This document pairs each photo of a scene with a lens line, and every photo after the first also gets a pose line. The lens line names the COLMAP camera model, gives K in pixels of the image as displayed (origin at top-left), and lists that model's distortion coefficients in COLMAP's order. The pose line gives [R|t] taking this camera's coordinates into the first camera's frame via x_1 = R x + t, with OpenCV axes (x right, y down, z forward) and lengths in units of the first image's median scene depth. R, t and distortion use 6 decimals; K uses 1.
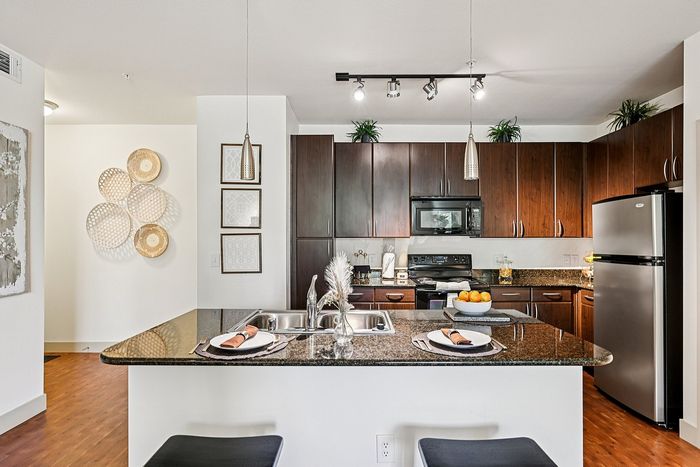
lens RADIAL K [[370.3, 0, 350.8], [0, 370.3, 236.9], [0, 0, 1]] dist [-0.004798, -0.000528]
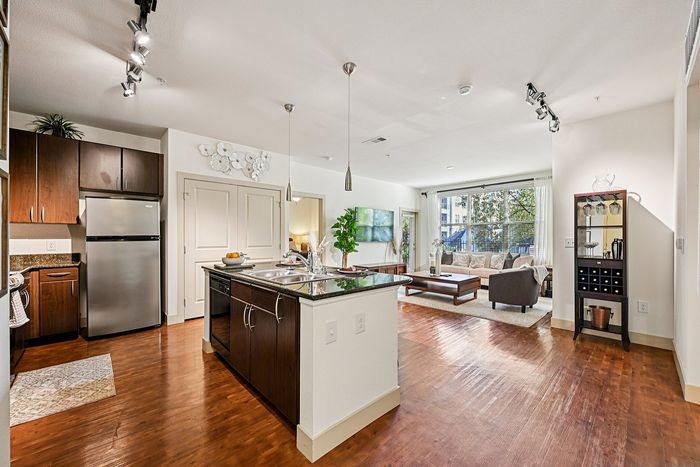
lens RADIAL K [[274.5, 0, 351.4], [0, 274.5, 236.3], [0, 0, 1]] dist [-0.001743, 0.000827]
pose [[-0.689518, 0.001270, 0.724267, -0.631313], [-0.002385, 0.999989, -0.004024, 0.045740], [-0.724264, -0.004502, -0.689508, 0.939331]]
